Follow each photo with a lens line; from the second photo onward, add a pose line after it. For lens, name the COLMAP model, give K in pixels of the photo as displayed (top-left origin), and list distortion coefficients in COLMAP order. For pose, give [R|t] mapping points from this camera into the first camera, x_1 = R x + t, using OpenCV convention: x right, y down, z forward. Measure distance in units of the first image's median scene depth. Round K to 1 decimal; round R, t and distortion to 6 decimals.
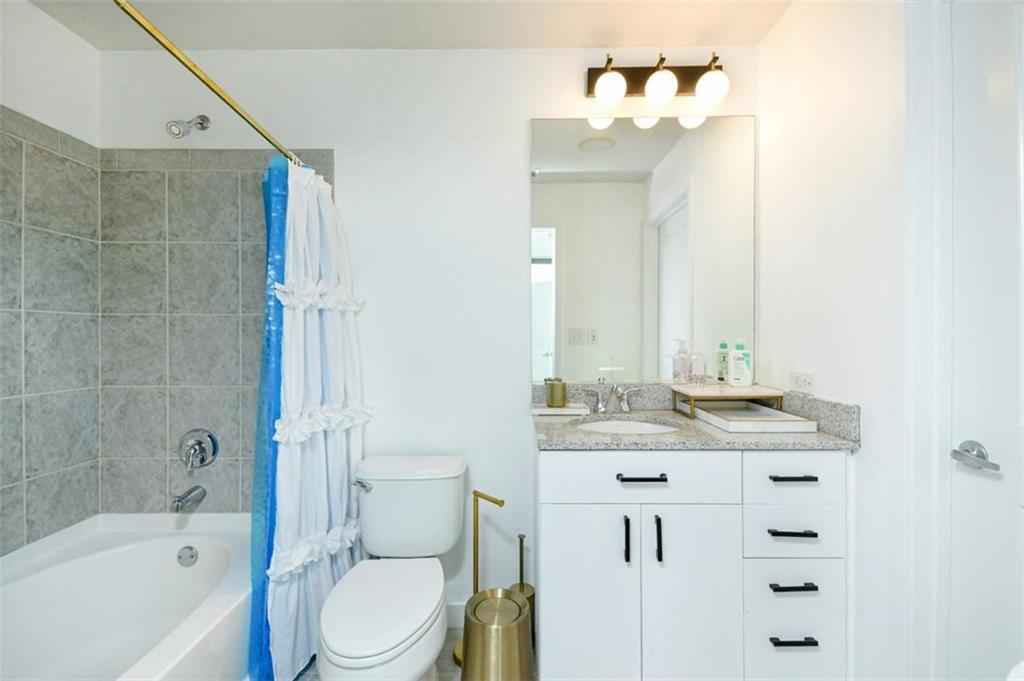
lens RADIAL K [[451.1, 0, 510.2], [0, 451.1, 333.7], [0, 0, 1]] dist [0.015027, -0.006350]
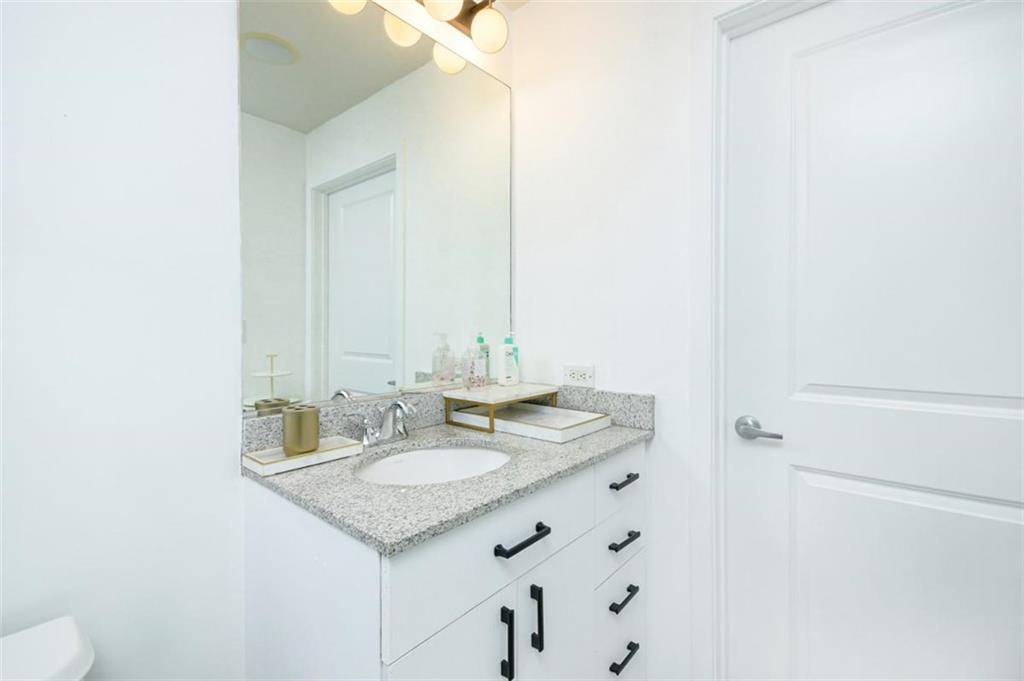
lens RADIAL K [[451.1, 0, 528.4], [0, 451.1, 339.9], [0, 0, 1]] dist [0.015027, -0.006350]
pose [[0.627312, -0.014566, 0.778632, -0.187106], [-0.006307, 0.999697, 0.023783, 0.008288], [-0.778742, -0.019830, 0.627030, 0.505655]]
